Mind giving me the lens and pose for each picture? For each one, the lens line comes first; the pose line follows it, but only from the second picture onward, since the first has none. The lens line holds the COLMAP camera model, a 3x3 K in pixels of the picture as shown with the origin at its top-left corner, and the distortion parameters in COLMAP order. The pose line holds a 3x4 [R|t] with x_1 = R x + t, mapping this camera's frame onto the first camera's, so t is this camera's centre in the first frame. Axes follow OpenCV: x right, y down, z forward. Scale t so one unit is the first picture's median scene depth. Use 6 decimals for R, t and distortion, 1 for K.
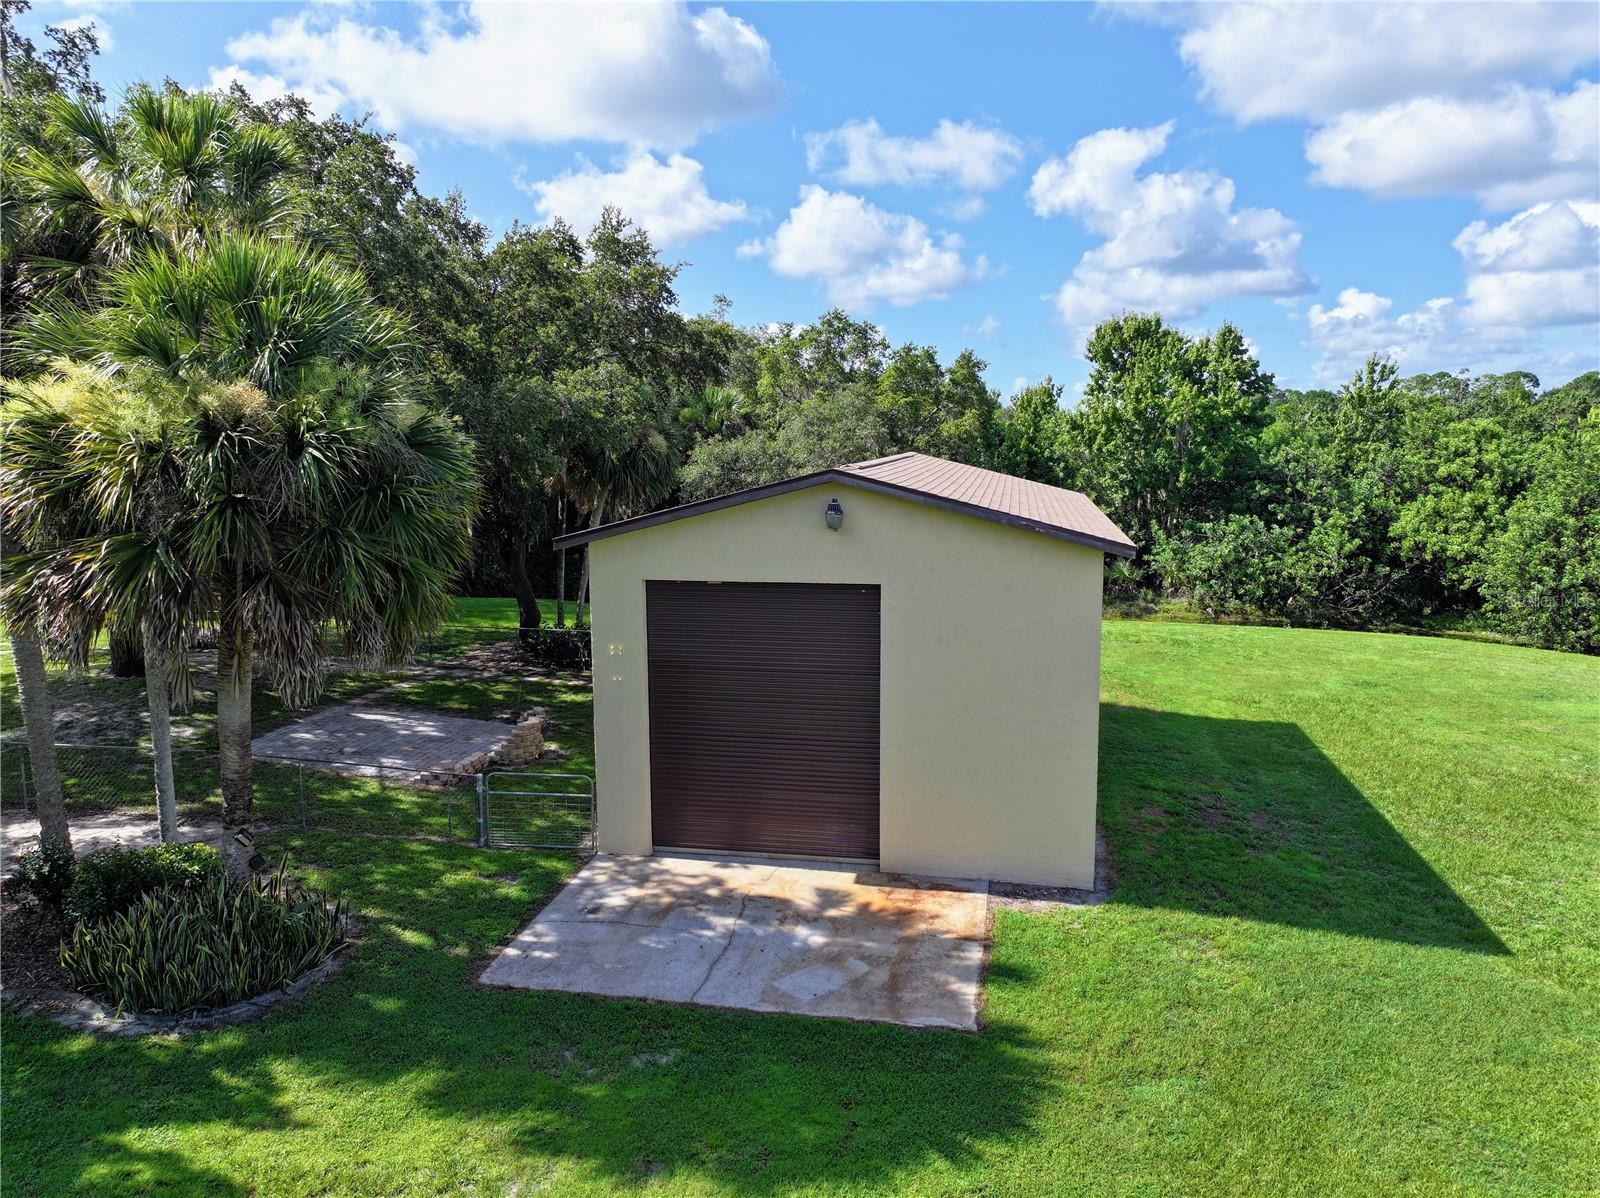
lens RADIAL K [[1119.4, 0, 806.0], [0, 1119.4, 592.8], [0, 0, 1]] dist [0.005927, 0.002487]
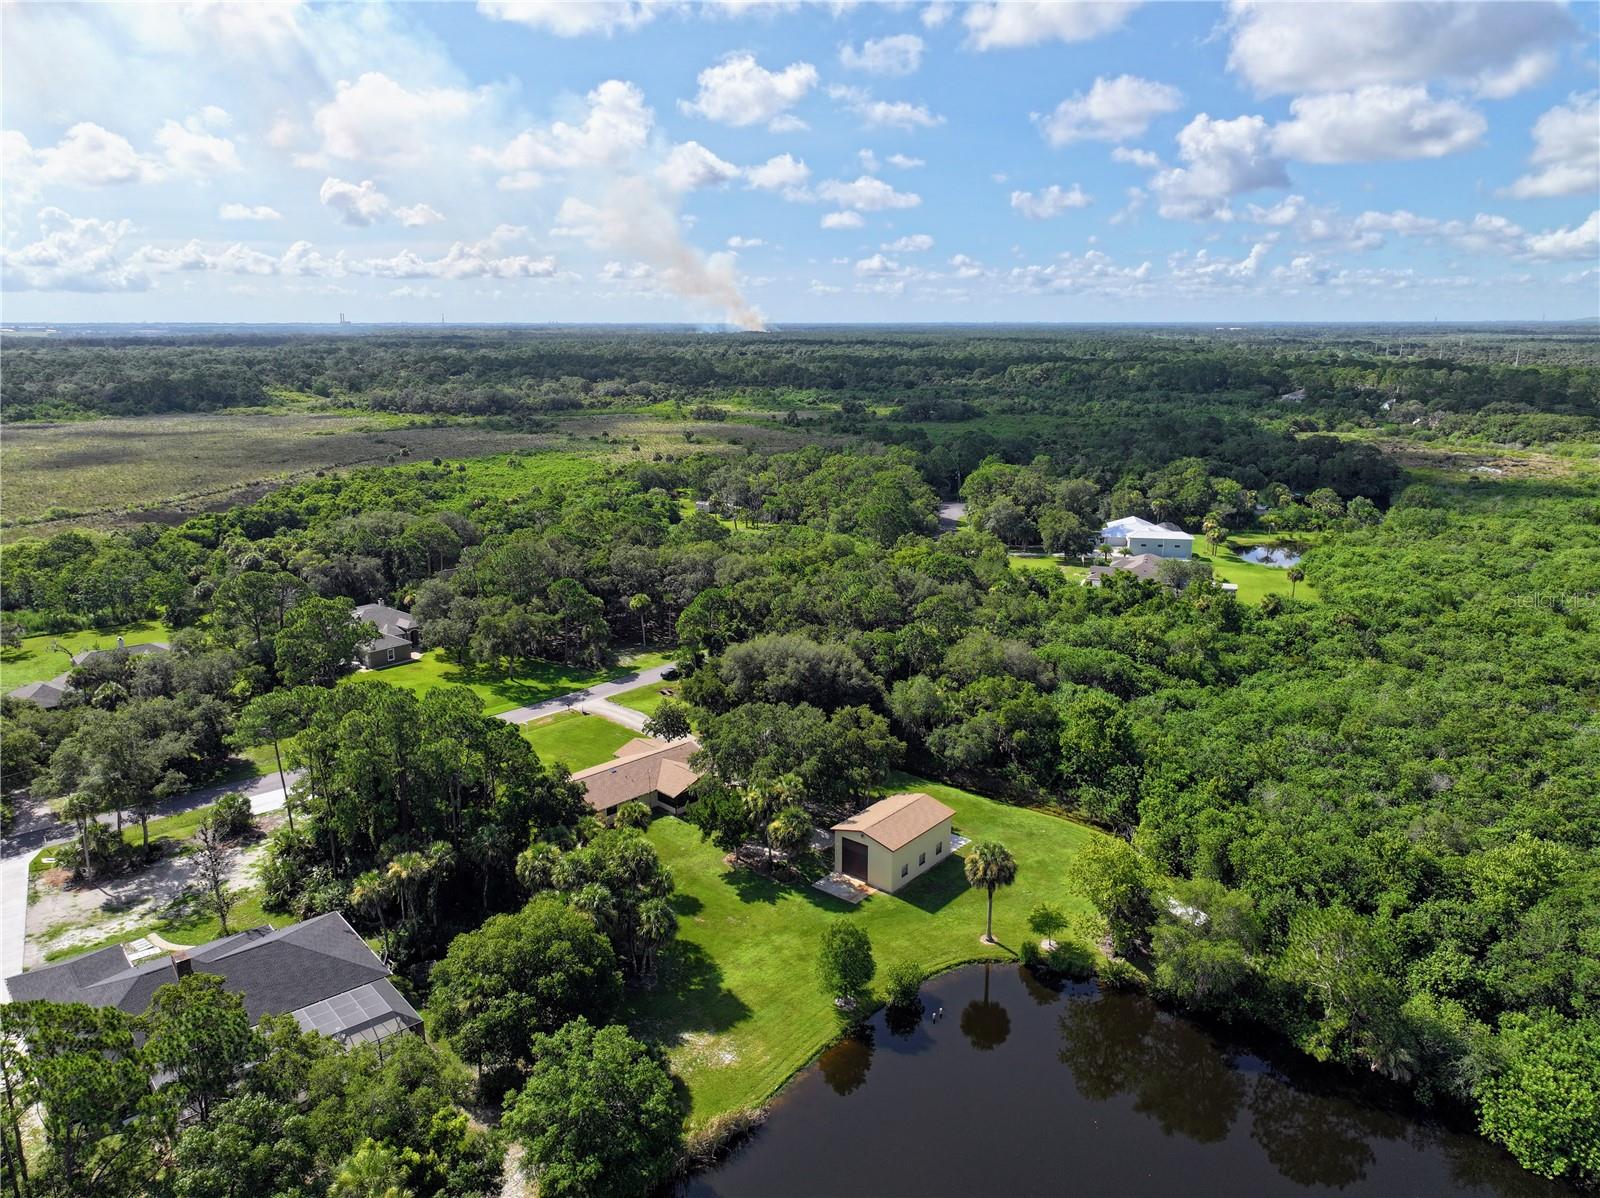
lens RADIAL K [[1119.4, 0, 806.0], [0, 1119.4, 592.8], [0, 0, 1]] dist [0.005927, 0.002487]
pose [[0.870689, 0.115504, -0.478080, 3.297808], [-0.069647, 0.991193, 0.112631, -2.658204], [0.486879, -0.064770, 0.871065, -5.958098]]
